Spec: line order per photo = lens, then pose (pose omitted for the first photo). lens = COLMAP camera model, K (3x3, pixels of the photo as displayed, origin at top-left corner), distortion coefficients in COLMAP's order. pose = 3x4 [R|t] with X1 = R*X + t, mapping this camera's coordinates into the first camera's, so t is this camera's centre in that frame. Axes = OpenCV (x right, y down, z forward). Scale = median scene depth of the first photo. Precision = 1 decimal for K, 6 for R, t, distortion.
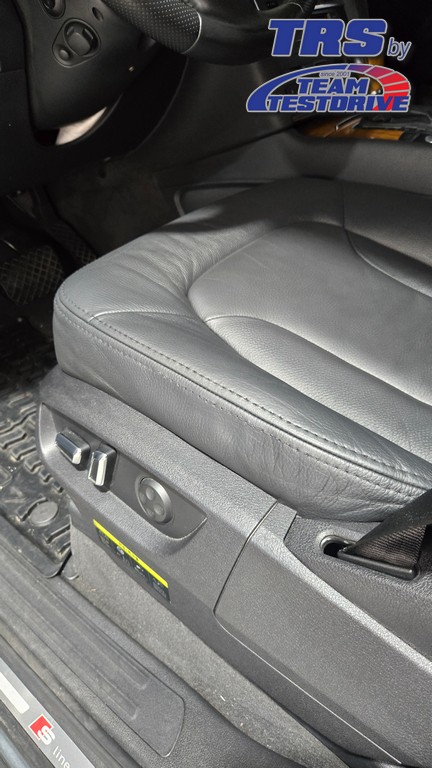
lens RADIAL K [[516.1, 0, 216.0], [0, 516.1, 384.0], [0, 0, 1]] dist [0.004469, -0.001381]
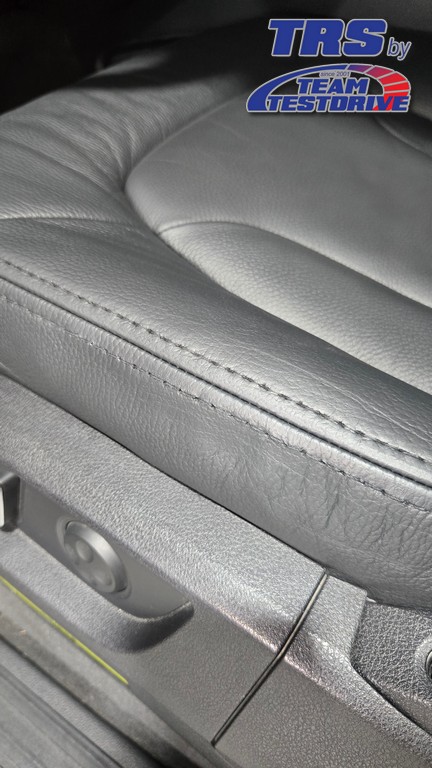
lens RADIAL K [[539.0, 0, 216.0], [0, 539.0, 384.0], [0, 0, 1]] dist [-0.002266, -0.002589]
pose [[0.993827, -0.065575, 0.089486, -0.023948], [0.053035, 0.989296, 0.135943, -0.034483], [-0.097442, -0.130358, 0.986667, 0.405035]]
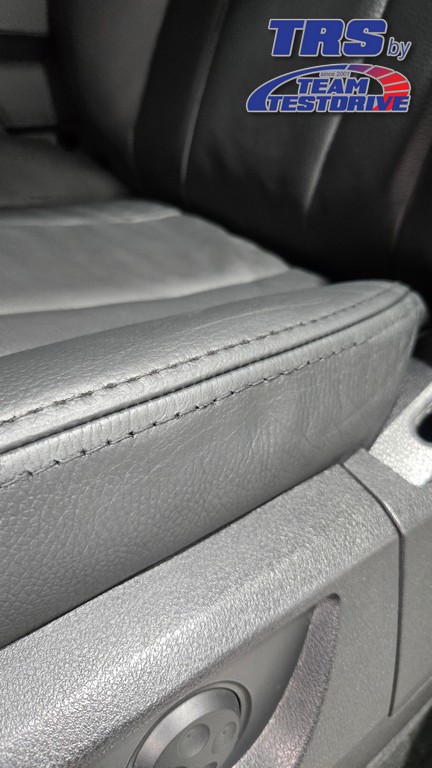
lens RADIAL K [[527.1, 0, 216.0], [0, 527.1, 384.0], [0, 0, 1]] dist [-0.004858, -0.001039]
pose [[0.222569, -0.532016, 0.816959, -0.287101], [0.576818, 0.747429, 0.329591, -0.089999], [-0.785967, 0.397880, 0.473231, 0.658675]]
